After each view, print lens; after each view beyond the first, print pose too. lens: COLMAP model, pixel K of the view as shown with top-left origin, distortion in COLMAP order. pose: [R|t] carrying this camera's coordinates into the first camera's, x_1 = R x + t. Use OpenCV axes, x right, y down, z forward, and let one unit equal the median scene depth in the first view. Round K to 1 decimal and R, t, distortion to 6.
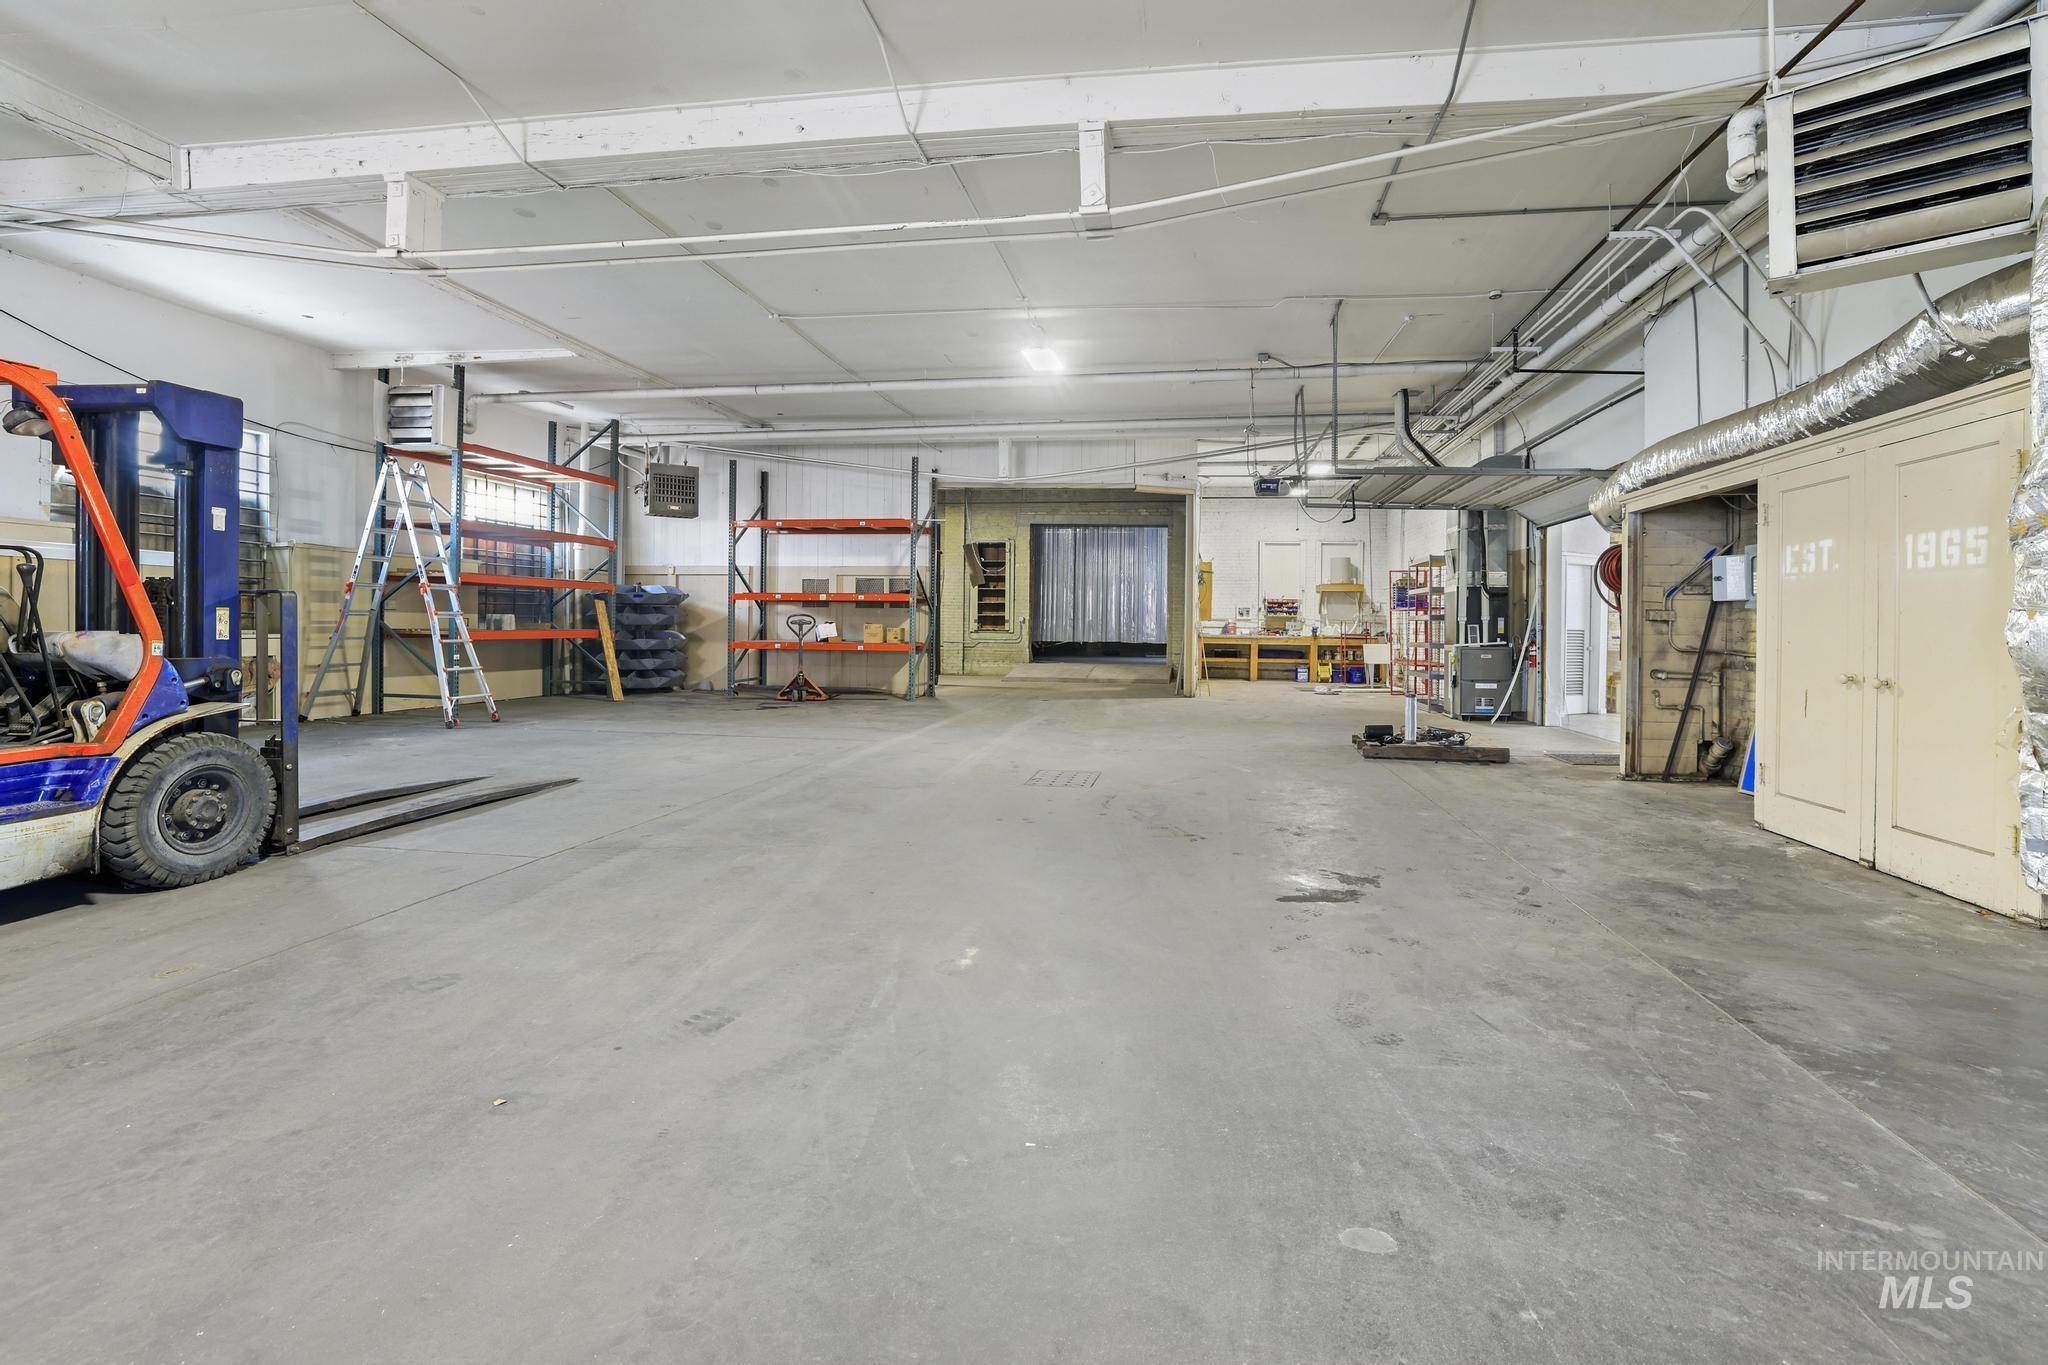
lens RADIAL K [[902.7, 0, 1087.4], [0, 902.7, 633.1], [0, 0, 1]] dist [-0.032393, 0.005994]
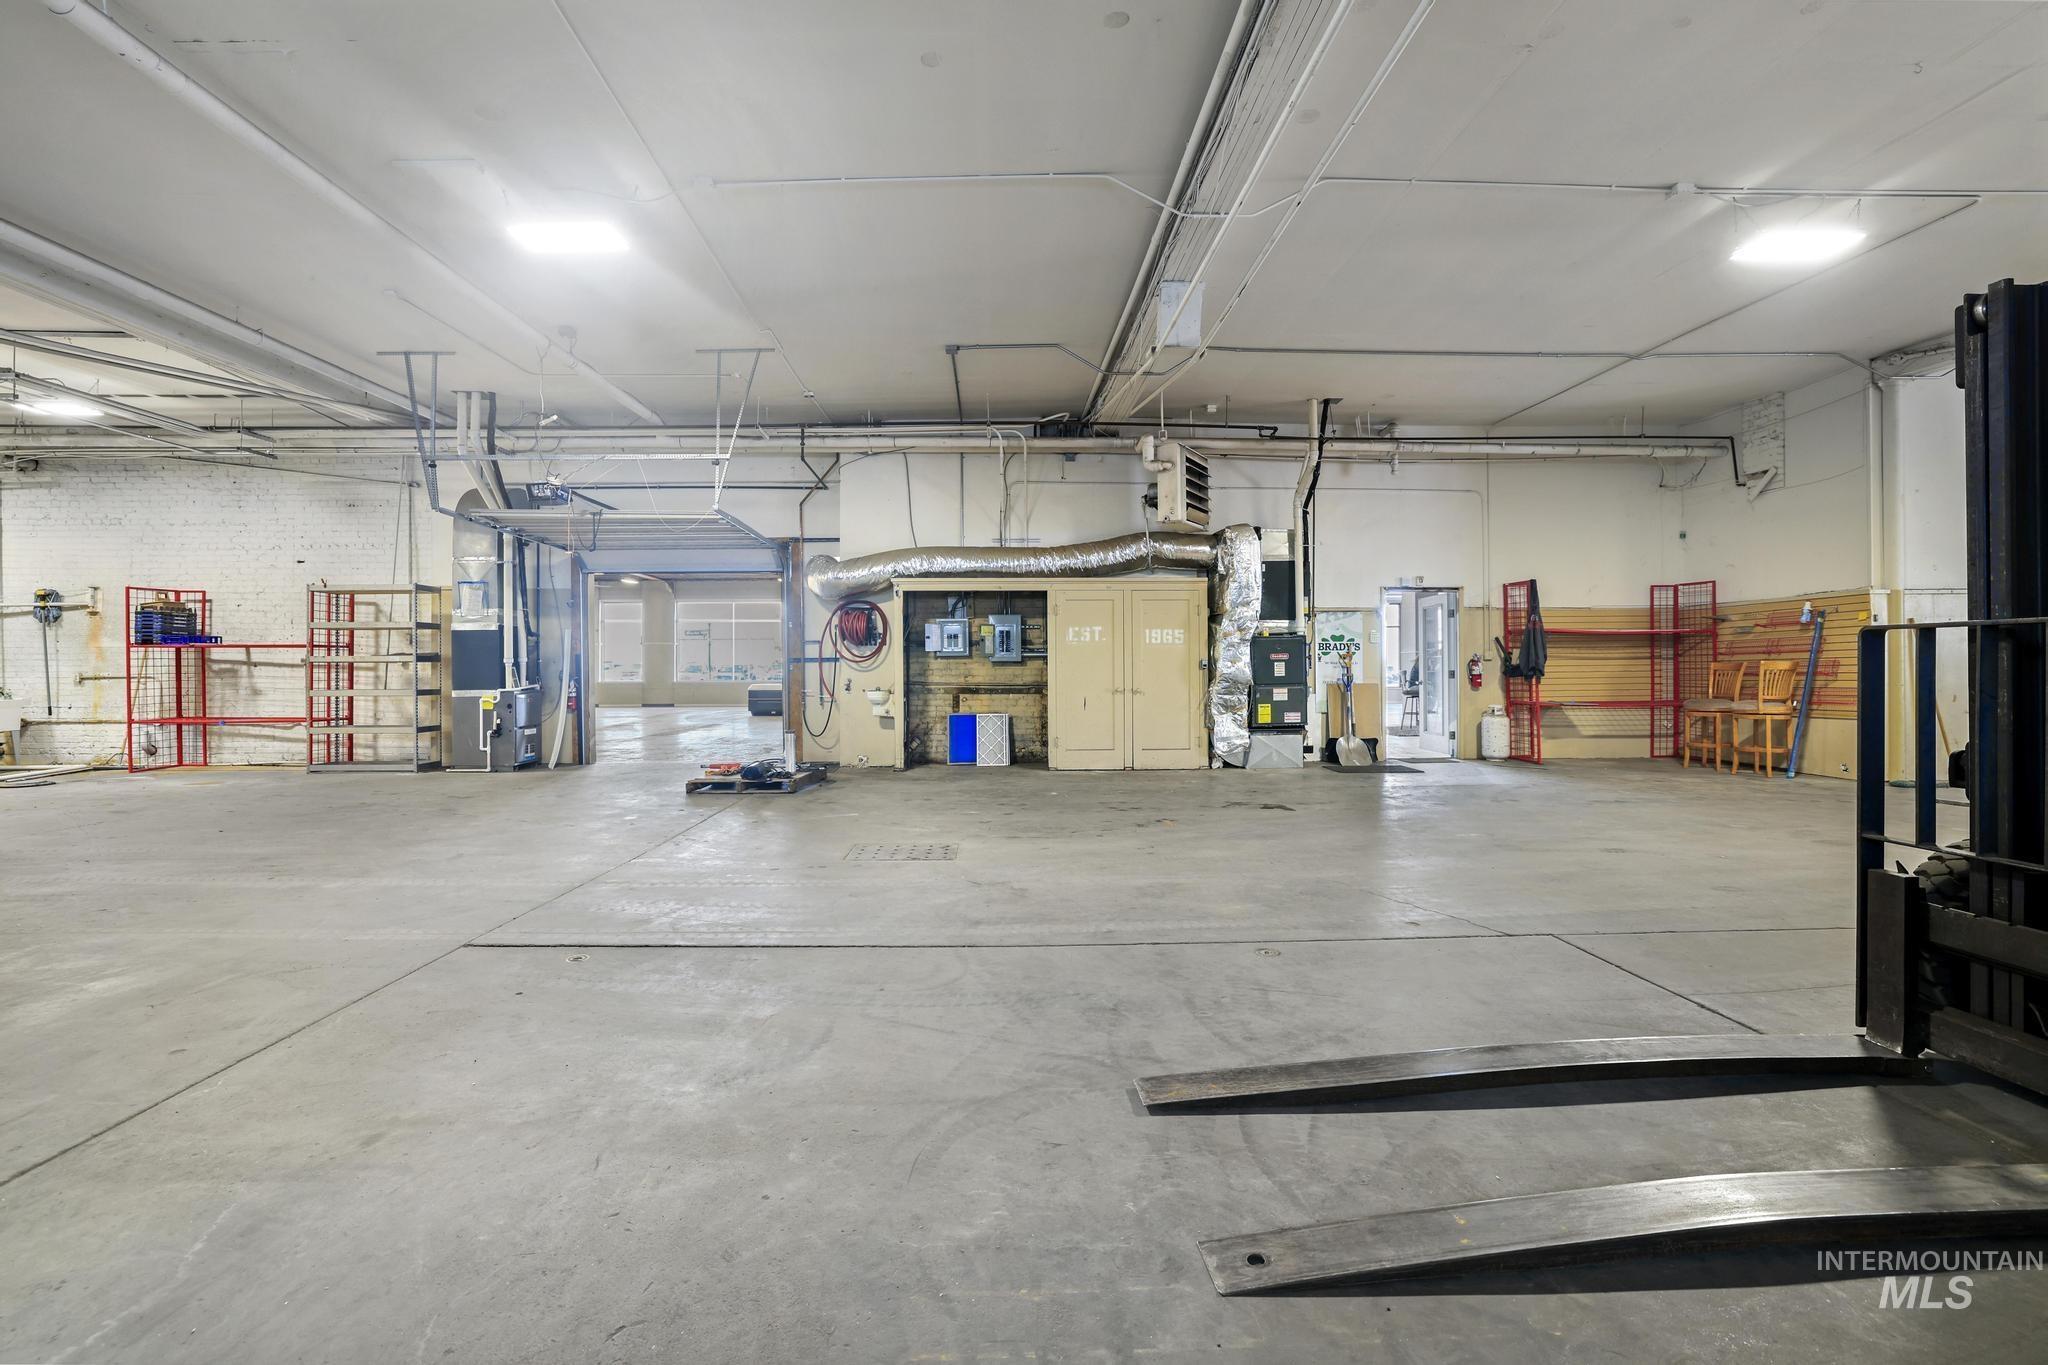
lens RADIAL K [[902.7, 0, 1026.2], [0, 902.7, 670.9], [0, 0, 1]] dist [-0.032393, 0.005994]
pose [[-0.150339, -0.015946, 0.988506, -1.181339], [0.011381, 0.999776, 0.017859, -0.034879], [-0.988569, 0.013935, -0.150124, 1.346168]]
